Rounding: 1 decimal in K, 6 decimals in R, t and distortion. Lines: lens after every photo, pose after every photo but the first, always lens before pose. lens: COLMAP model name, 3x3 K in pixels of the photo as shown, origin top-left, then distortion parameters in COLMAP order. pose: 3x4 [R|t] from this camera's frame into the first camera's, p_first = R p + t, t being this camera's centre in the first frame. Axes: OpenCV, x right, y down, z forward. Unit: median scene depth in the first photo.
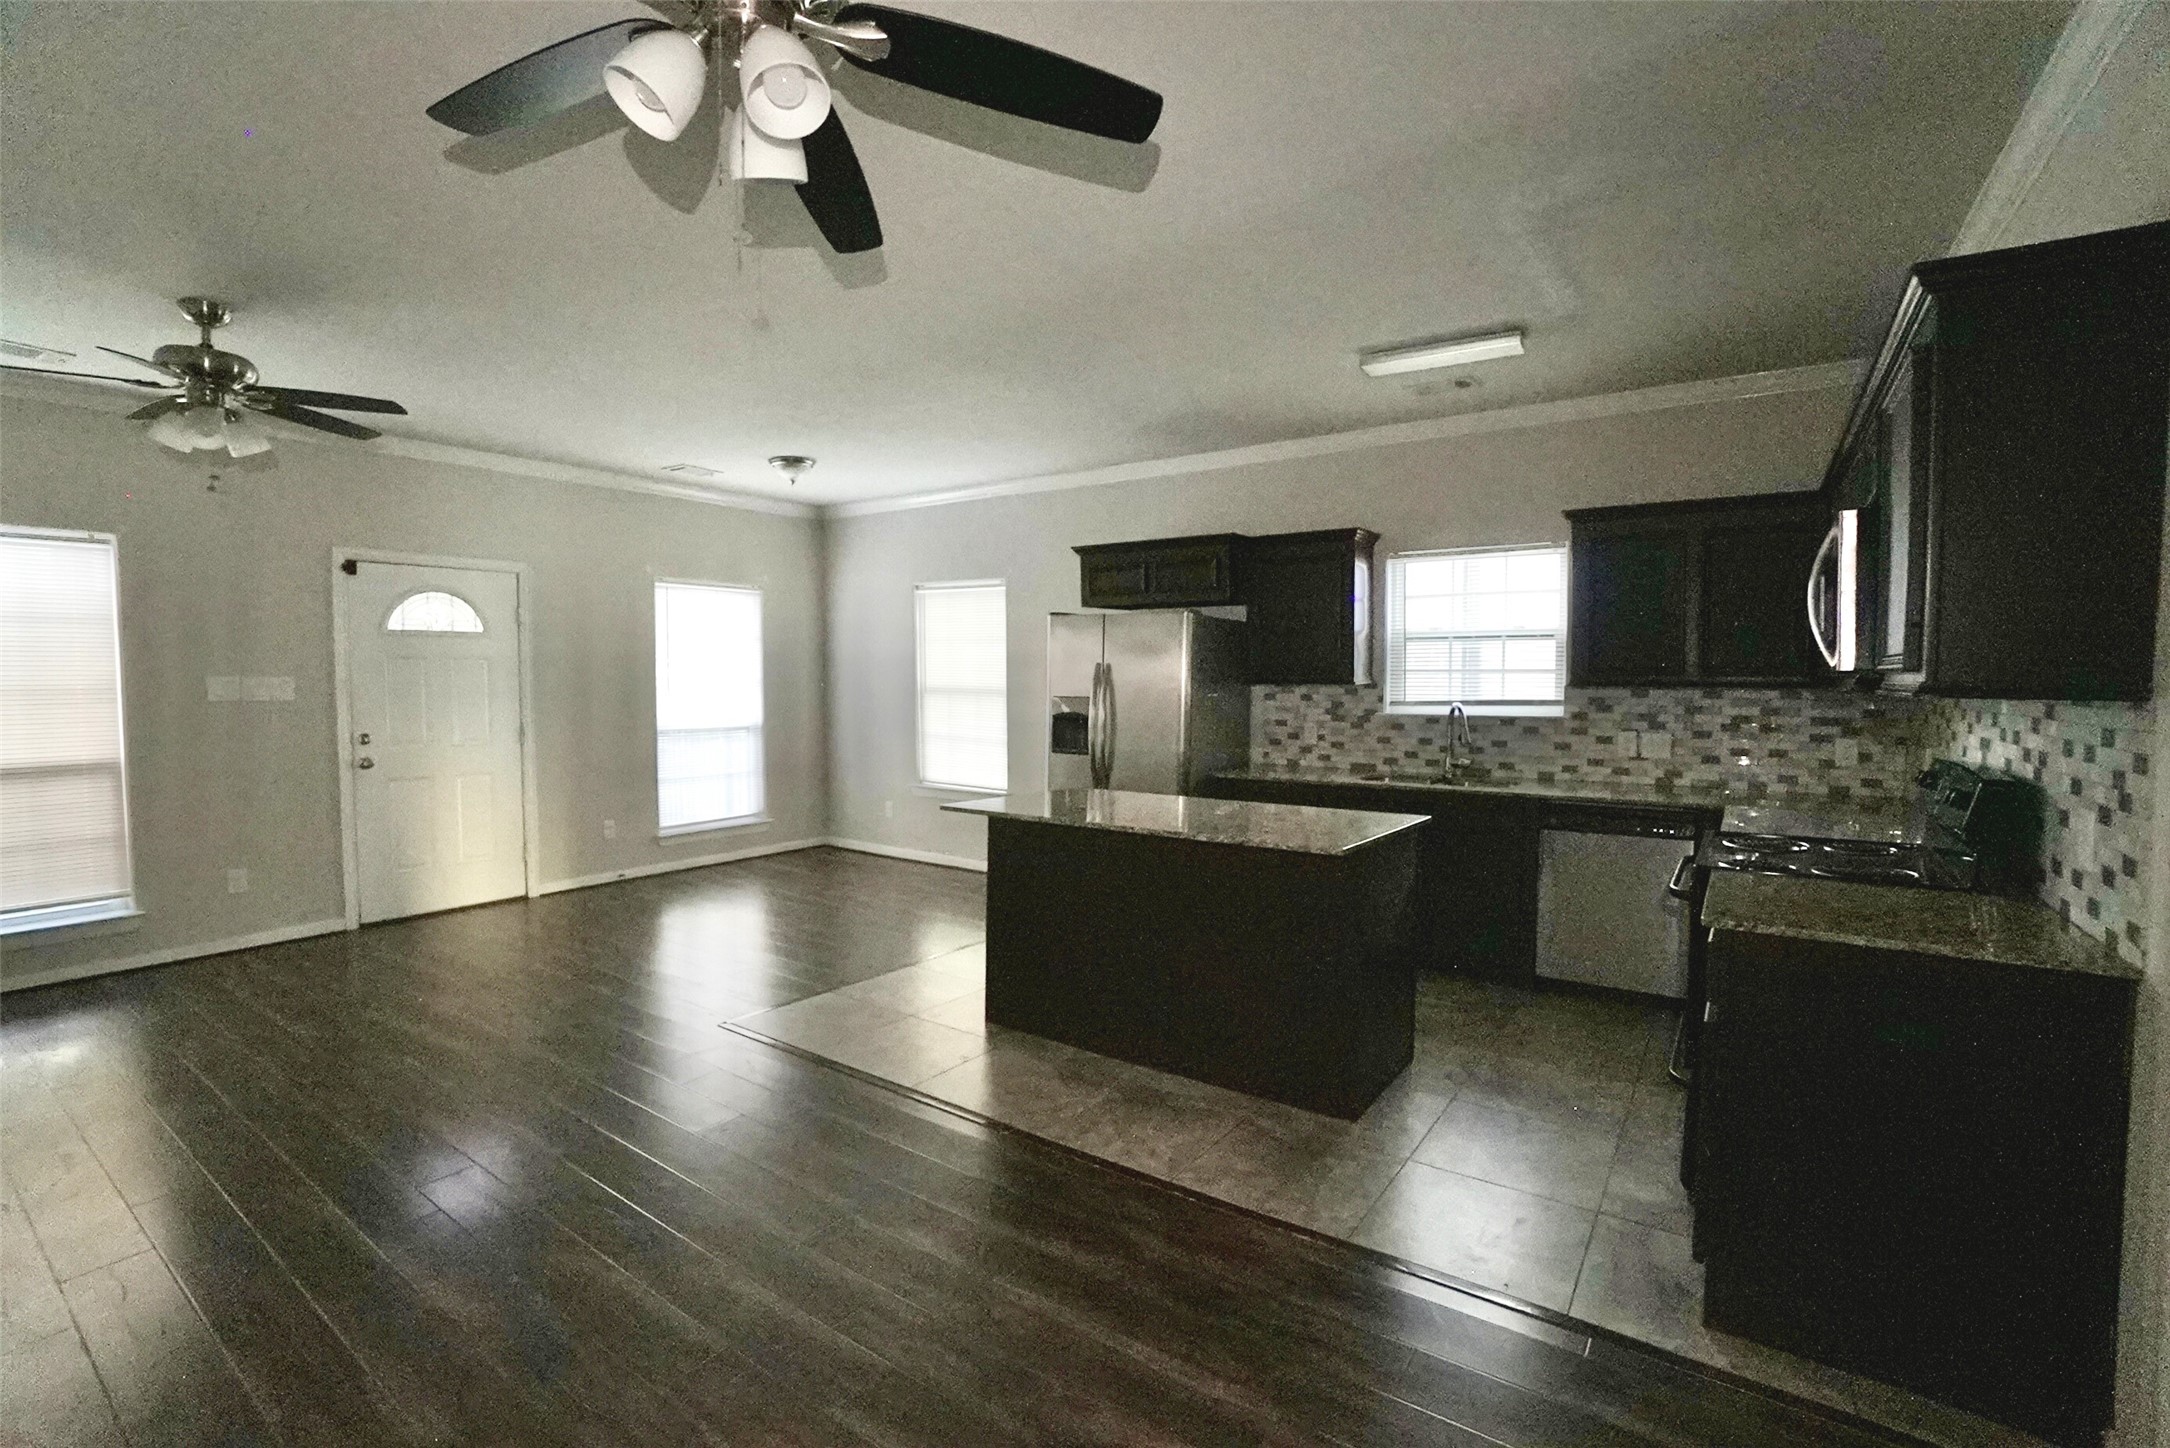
lens RADIAL K [[958.9, 0, 1095.4], [0, 958.9, 722.6], [0, 0, 1]] dist [-0.040987, 0.004920]
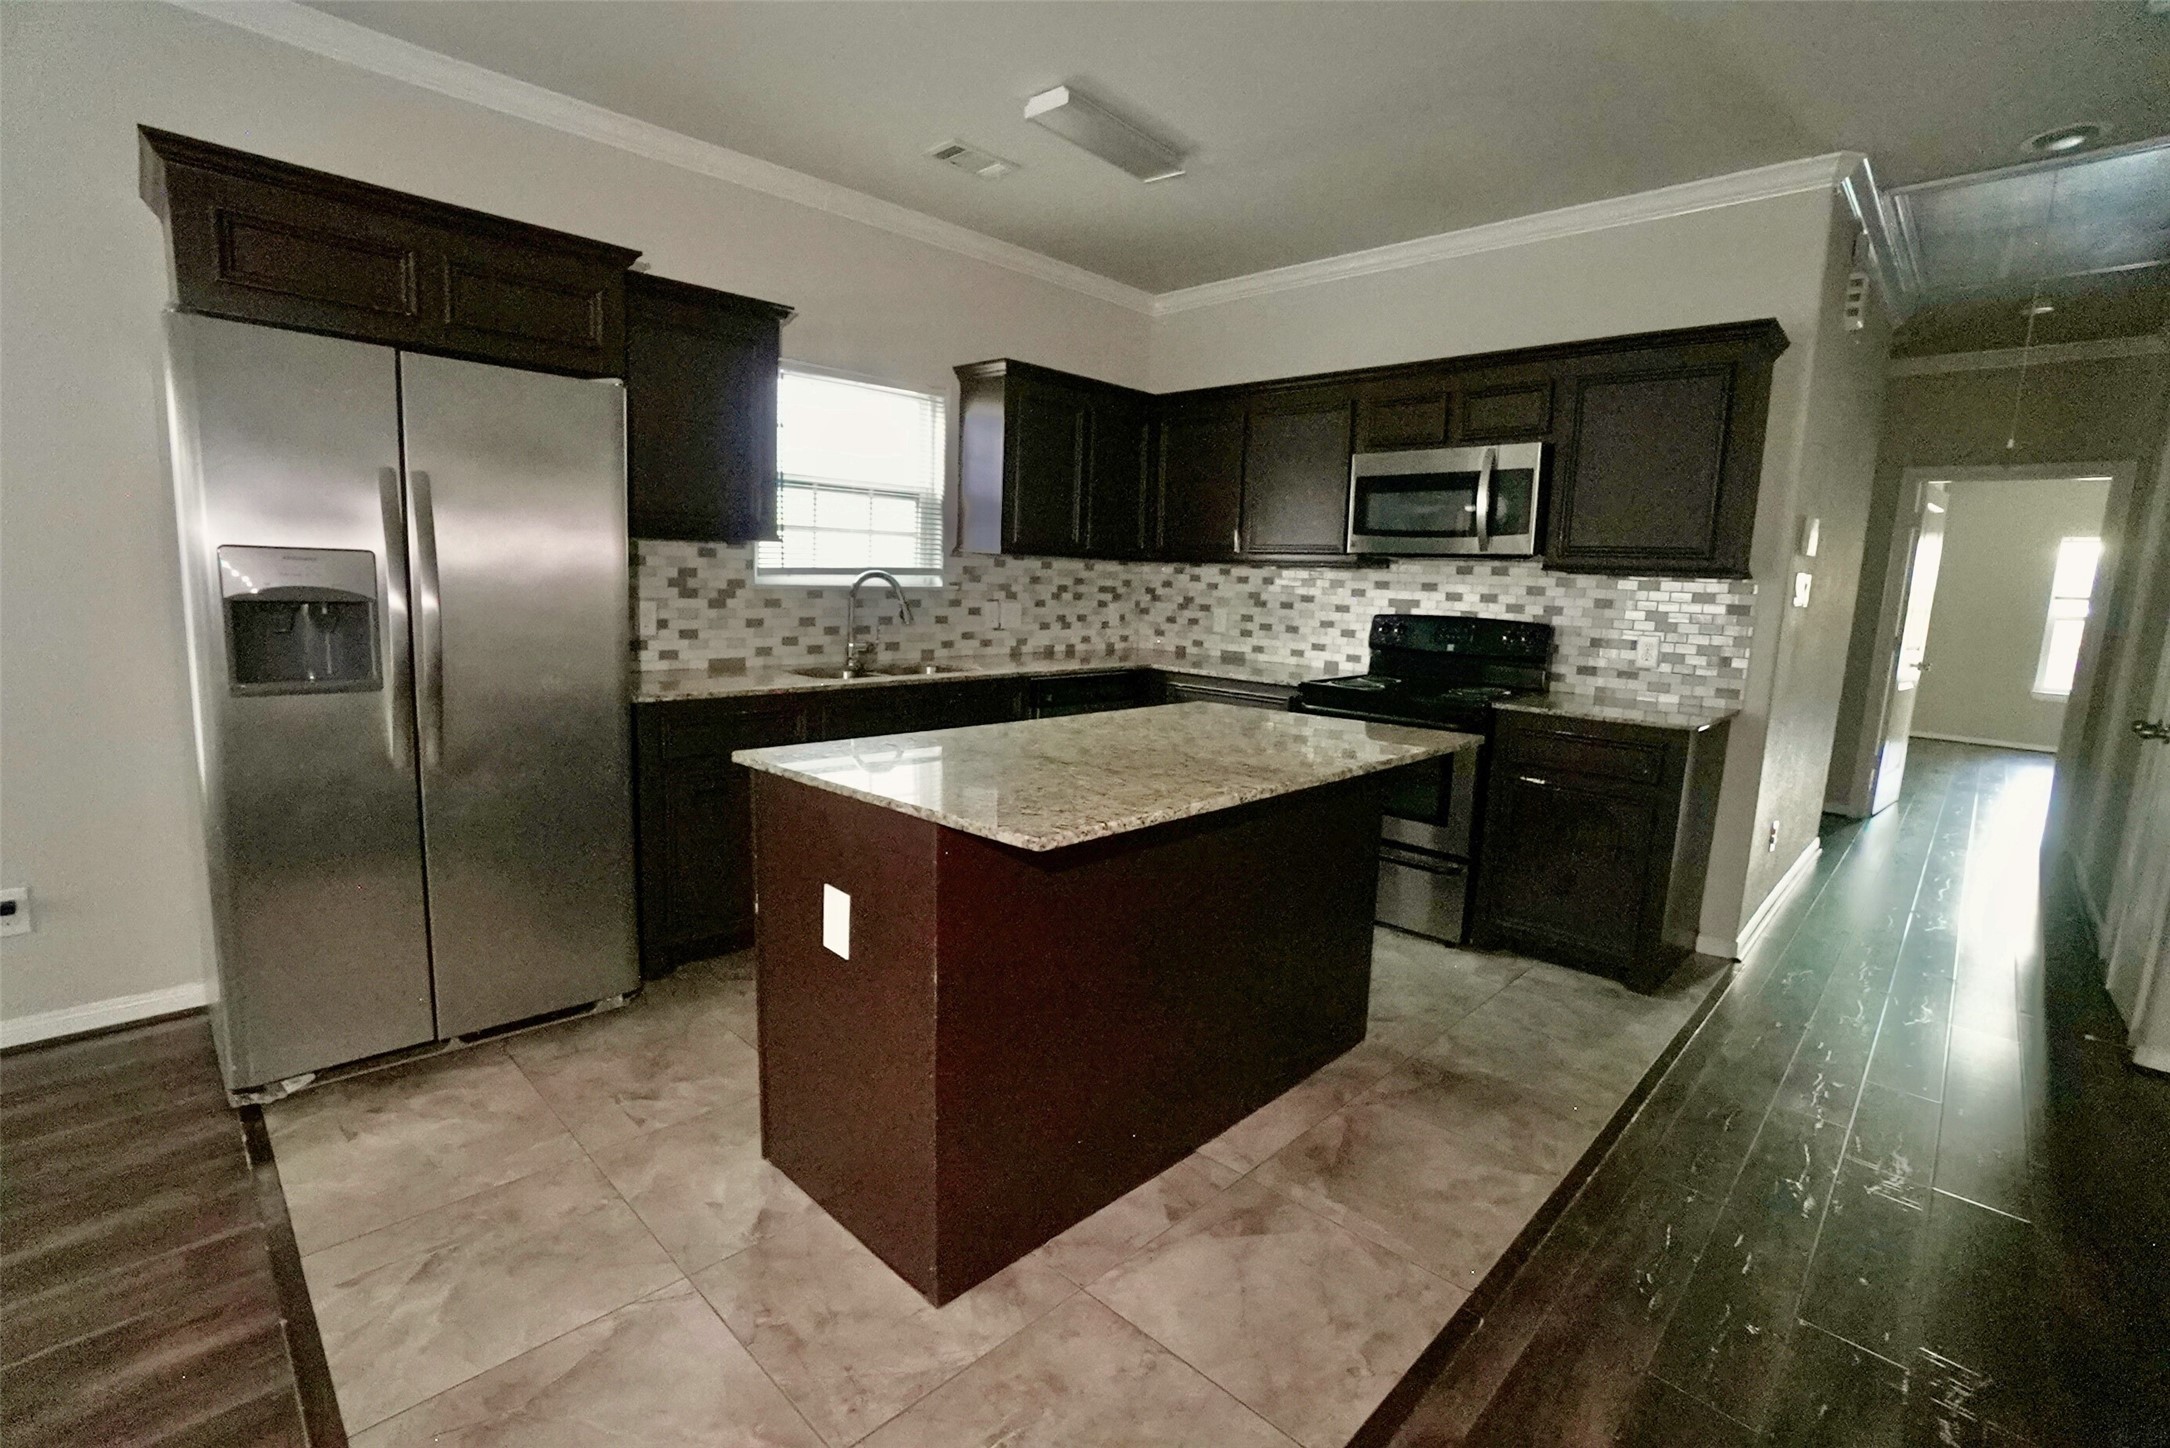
lens RADIAL K [[958.9, 0, 1084.8], [0, 958.9, 721.0], [0, 0, 1]] dist [-0.040987, 0.004920]
pose [[0.162902, -0.142135, 0.976351, -0.400133], [0.011918, 0.989780, 0.142101, -0.008264], [-0.986570, -0.011512, 0.162931, 0.722426]]
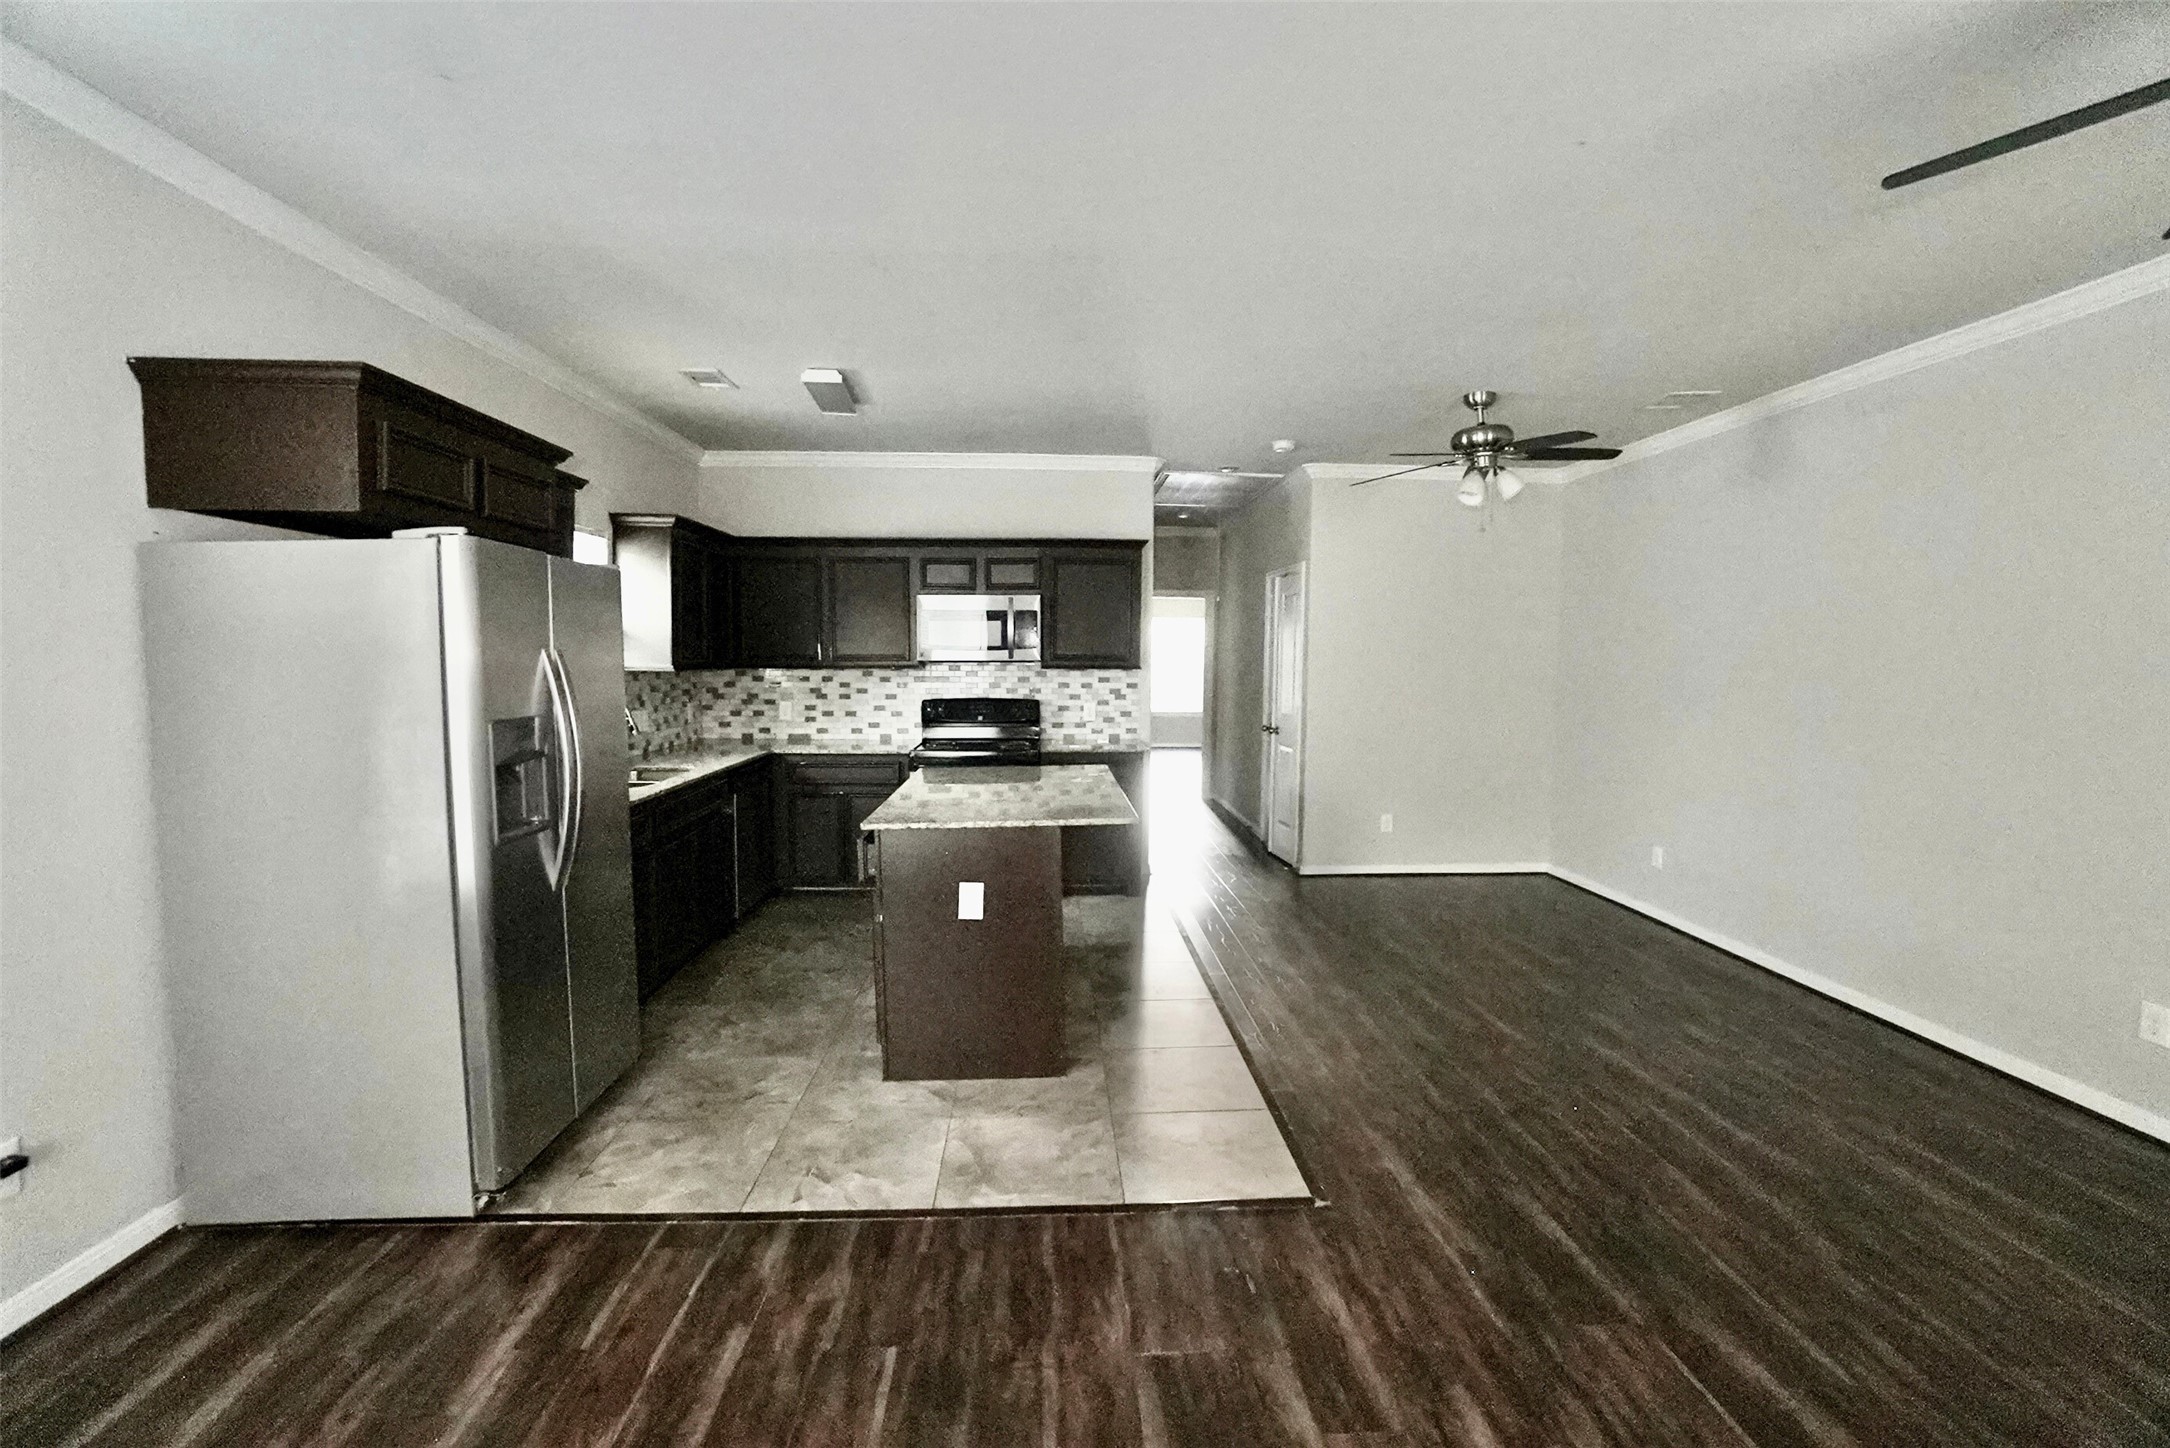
lens RADIAL K [[958.9, 0, 1090.1], [0, 958.9, 721.4], [0, 0, 1]] dist [-0.040987, 0.004920]
pose [[-0.610996, -0.059603, 0.789387, -0.648161], [0.032163, 0.994469, 0.099982, -0.071898], [-0.790980, 0.086478, -0.605700, 1.224287]]
